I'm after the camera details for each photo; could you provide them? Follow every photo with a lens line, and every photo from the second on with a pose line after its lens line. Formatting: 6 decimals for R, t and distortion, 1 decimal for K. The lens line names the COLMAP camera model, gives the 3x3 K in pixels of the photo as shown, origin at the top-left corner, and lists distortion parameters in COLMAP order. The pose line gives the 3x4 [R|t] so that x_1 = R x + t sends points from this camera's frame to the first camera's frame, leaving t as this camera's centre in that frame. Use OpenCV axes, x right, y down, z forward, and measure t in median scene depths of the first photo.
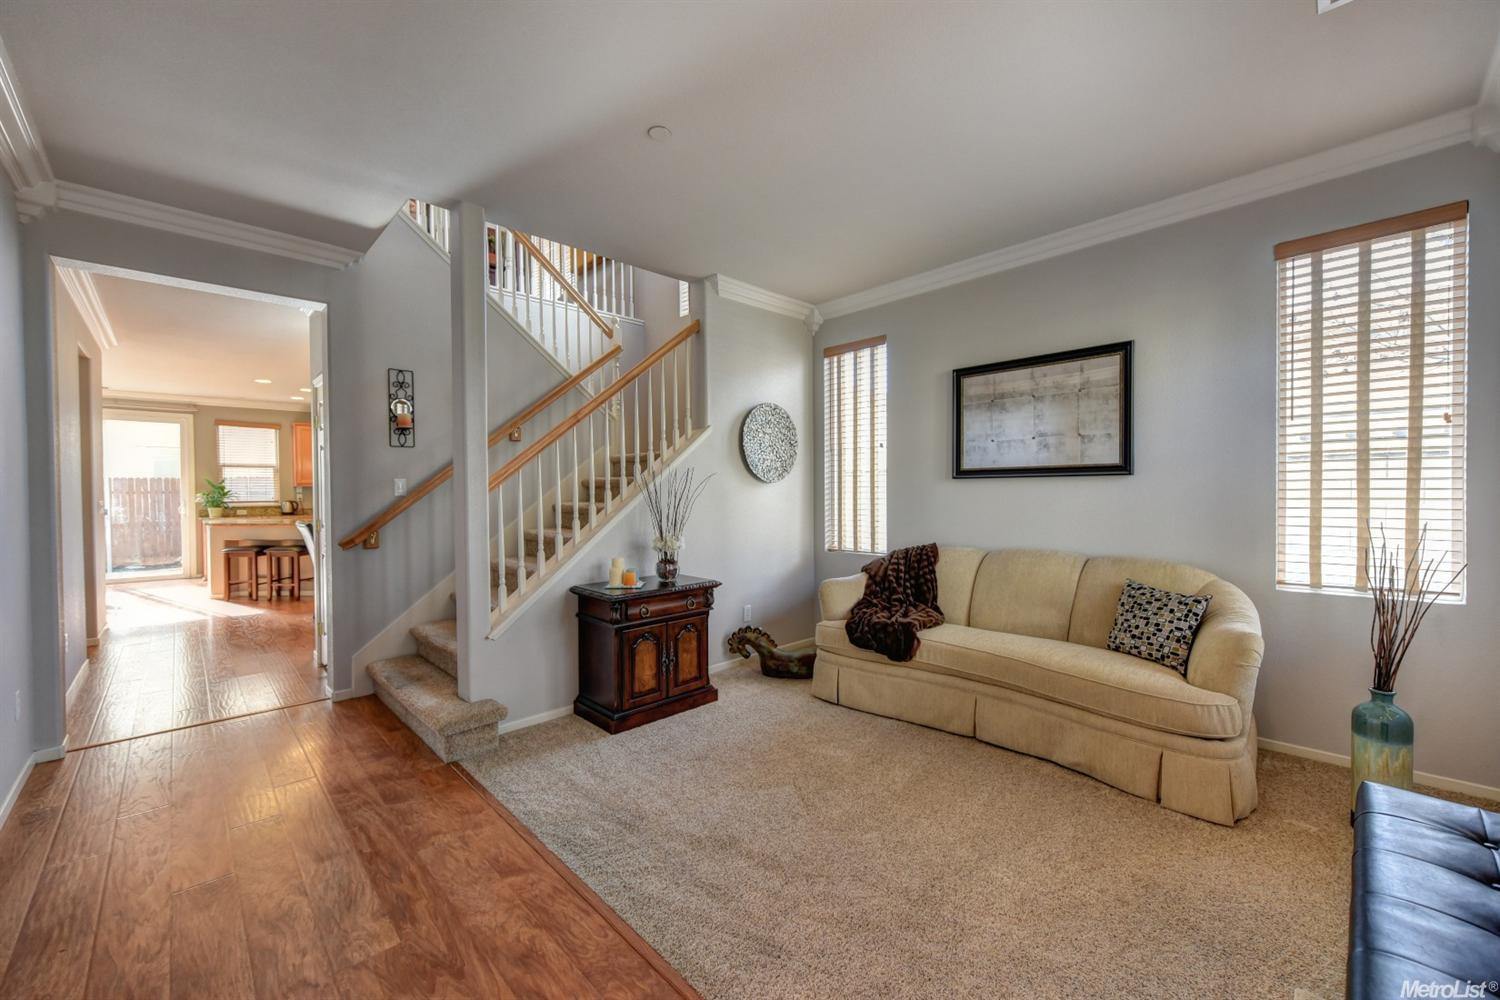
lens RADIAL K [[588.0, 0, 758.2], [0, 588.0, 499.6], [0, 0, 1]] dist [0.004554, -0.000561]
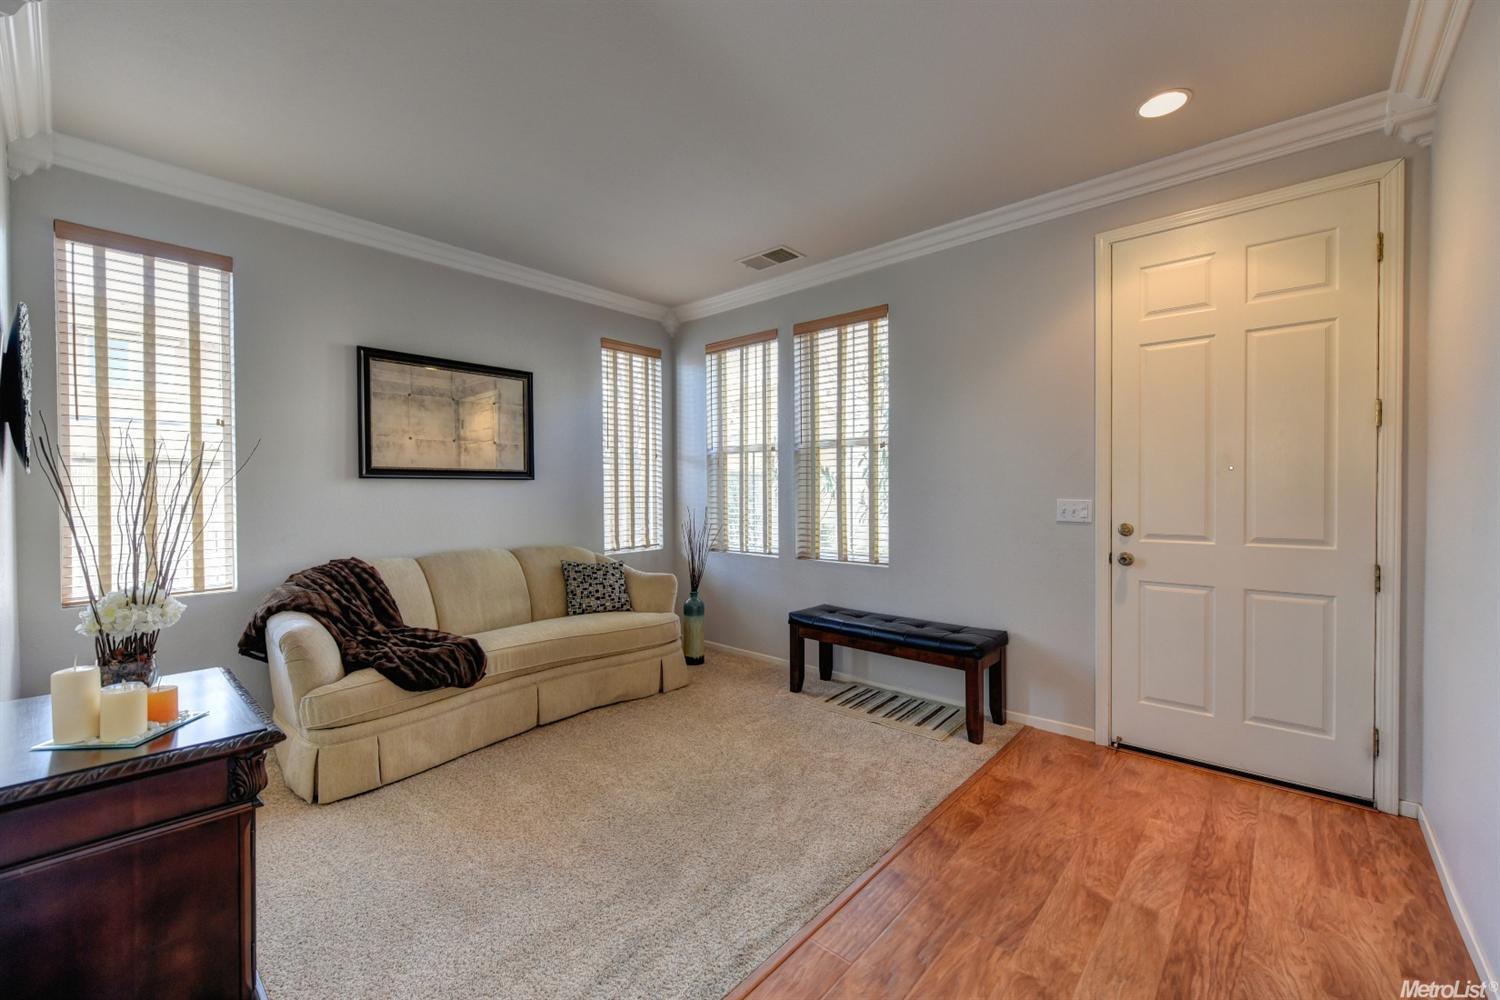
lens RADIAL K [[597.0, 0, 745.0], [0, 597.0, 502.3], [0, 0, 1]] dist [-0.001126, -0.001321]
pose [[-0.050455, -0.011058, 0.998665, -0.463177], [0.021521, 0.999694, 0.012157, -0.000169], [-0.998494, 0.022105, -0.050201, 0.438023]]
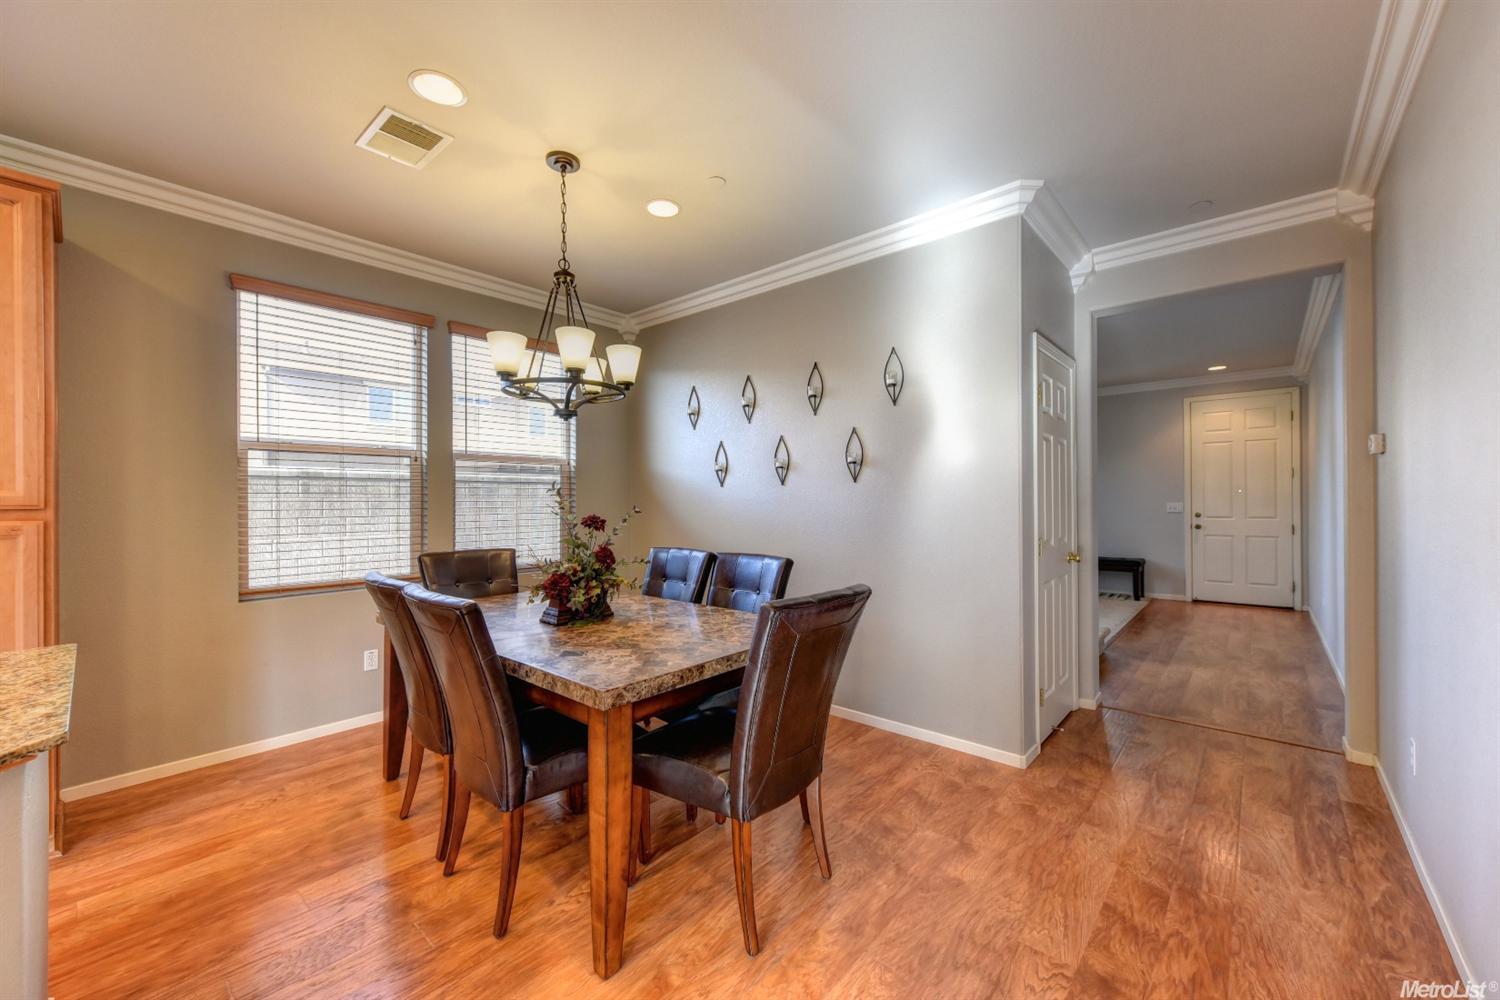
lens RADIAL K [[588.0, 0, 749.8], [0, 588.0, 500.6], [0, 0, 1]] dist [0.004554, -0.000561]
pose [[-0.073069, 0.009469, 0.997282, -1.652485], [0.022084, 0.999725, -0.007874, -0.010521], [-0.997082, 0.021448, -0.073258, 1.632584]]
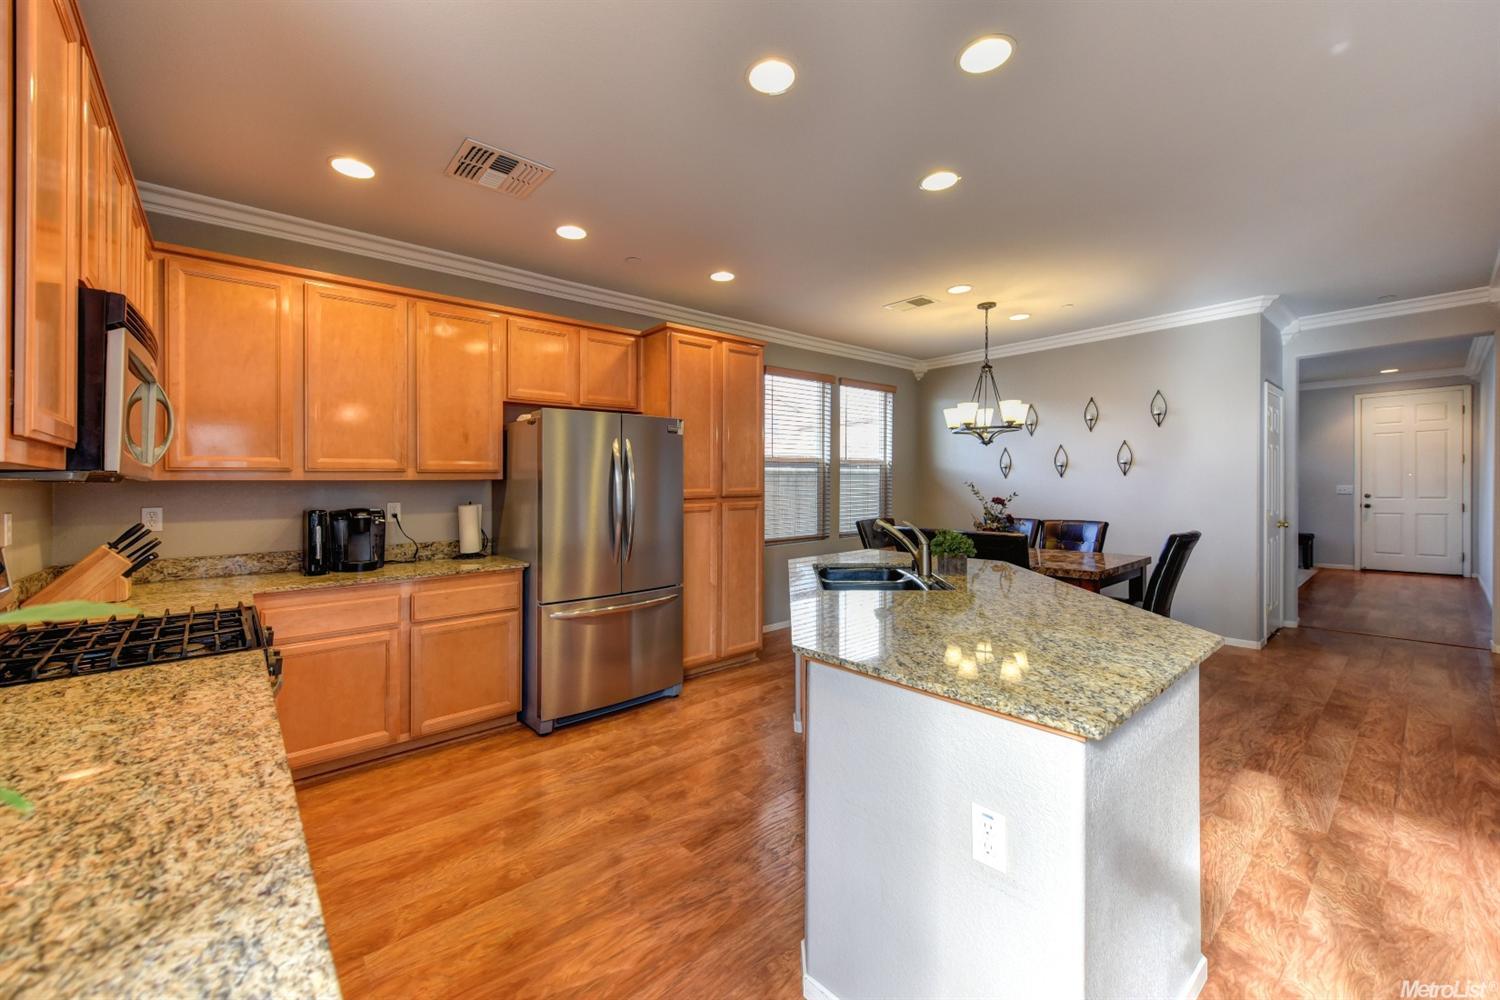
lens RADIAL K [[588.0, 0, 731.1], [0, 588.0, 497.3], [0, 0, 1]] dist [0.004554, -0.000561]
pose [[0.081868, -0.015094, 0.996529, -2.237733], [0.028283, 0.999518, 0.012815, -0.035852], [-0.996242, 0.027136, 0.082255, 2.219911]]
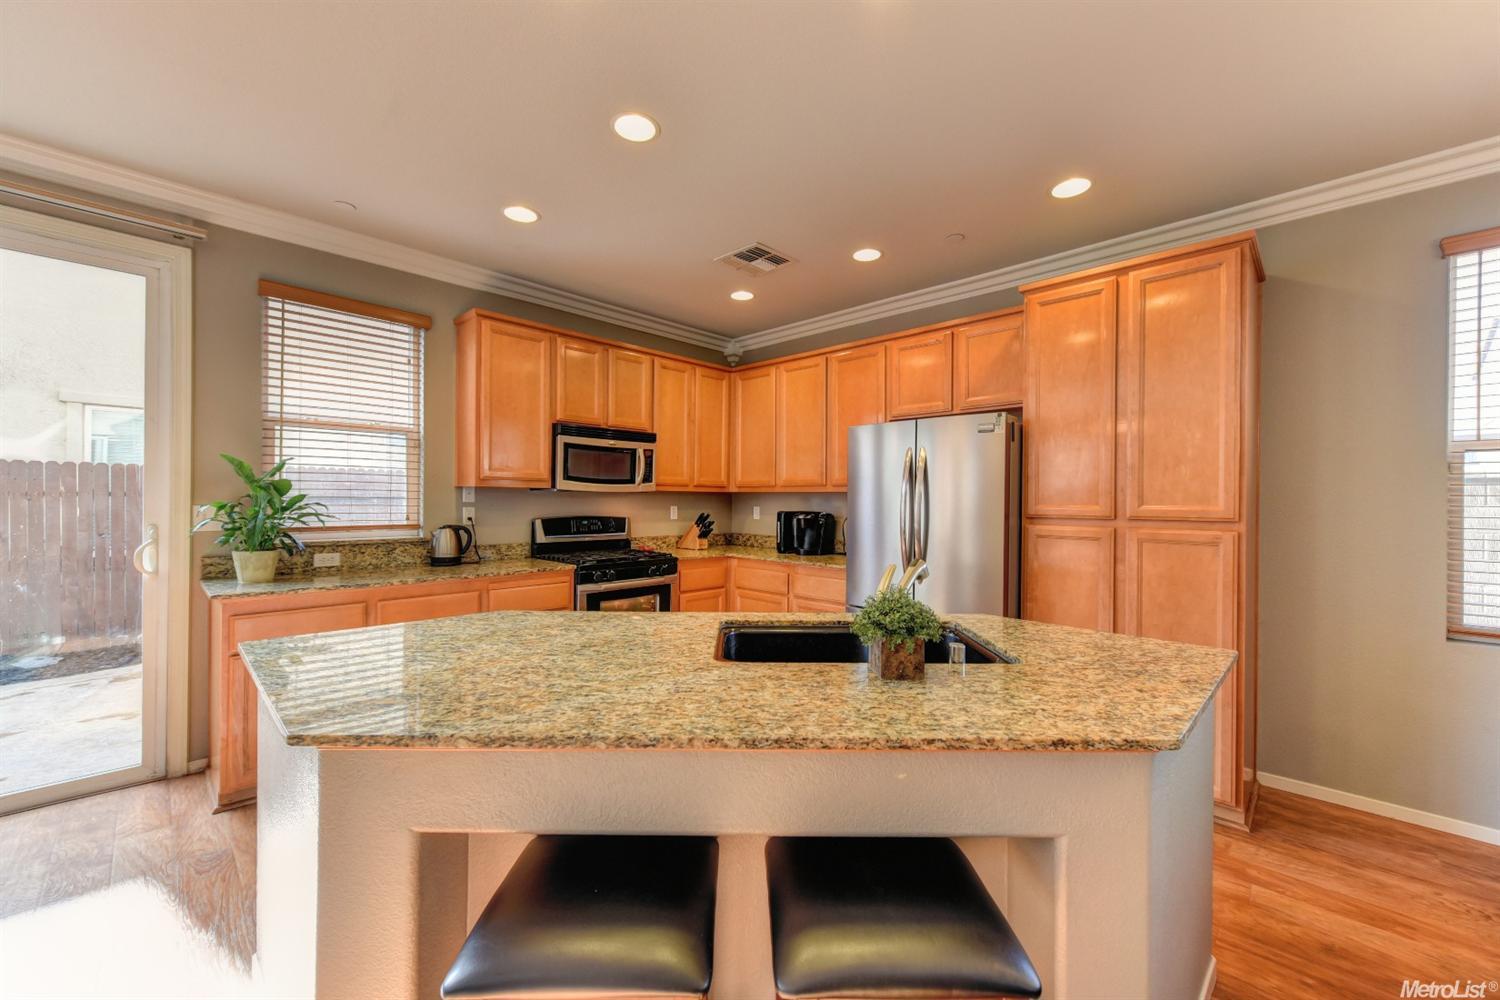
lens RADIAL K [[588.0, 0, 755.7], [0, 588.0, 499.6], [0, 0, 1]] dist [0.004554, -0.000561]
pose [[0.999632, 0.014722, 0.022766, -1.584947], [-0.014340, 0.999755, -0.016870, -0.027225], [-0.023009, 0.016538, 0.999598, 1.629832]]
